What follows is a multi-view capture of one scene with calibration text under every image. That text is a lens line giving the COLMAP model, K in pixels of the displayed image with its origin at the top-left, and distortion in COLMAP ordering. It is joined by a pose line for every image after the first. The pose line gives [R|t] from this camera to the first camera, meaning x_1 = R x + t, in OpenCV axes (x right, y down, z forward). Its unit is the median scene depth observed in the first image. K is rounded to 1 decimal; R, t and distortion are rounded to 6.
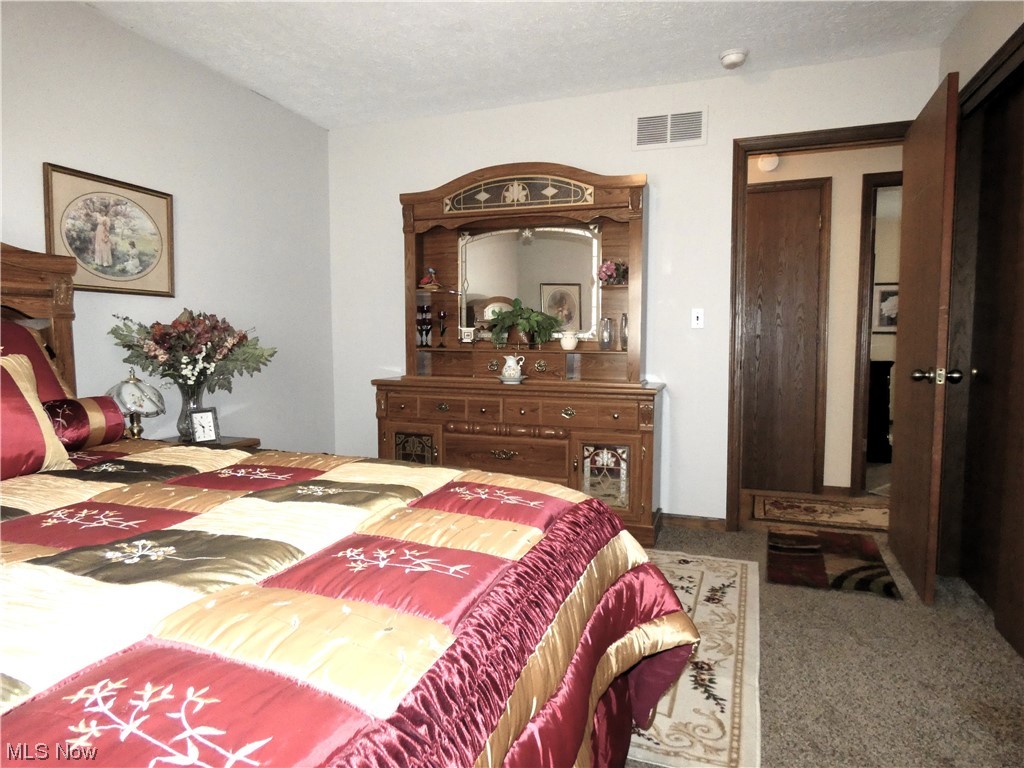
lens RADIAL K [[610.8, 0, 510.7], [0, 610.8, 380.1], [0, 0, 1]] dist [-0.012811, -0.000174]
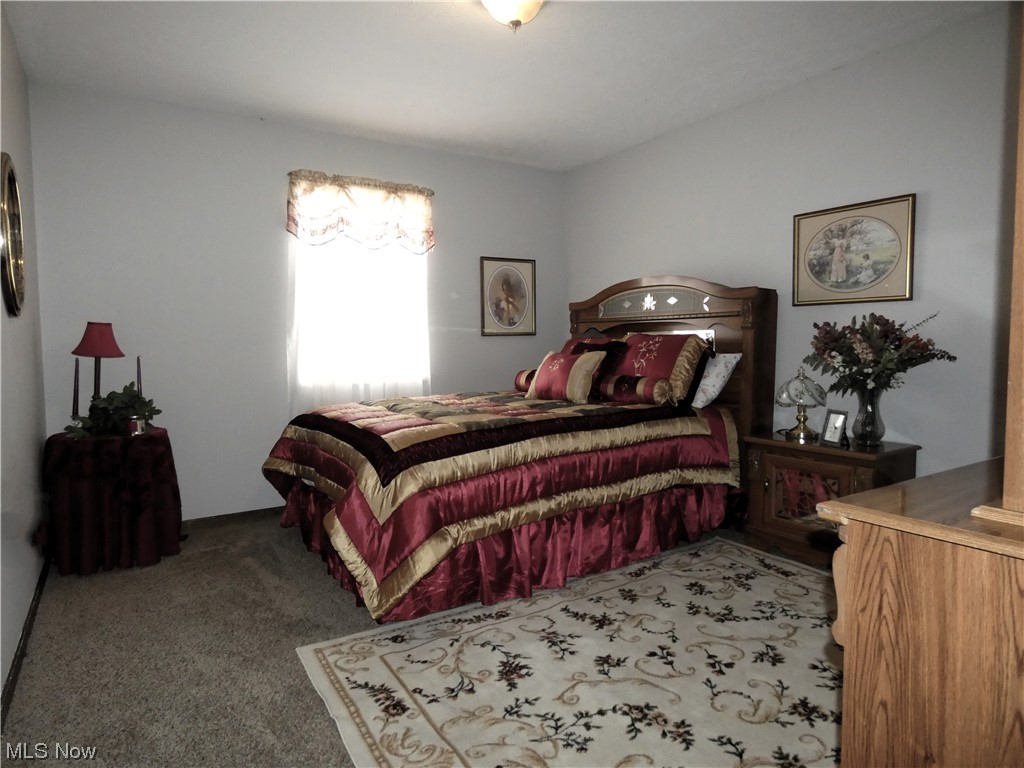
lens RADIAL K [[610.8, 0, 510.7], [0, 610.8, 380.1], [0, 0, 1]] dist [-0.012811, -0.000174]
pose [[-0.598237, 0.053754, -0.799514, 0.690411], [-0.050973, 0.993174, 0.104915, -0.090204], [0.799696, 0.103518, -0.591414, 1.230712]]
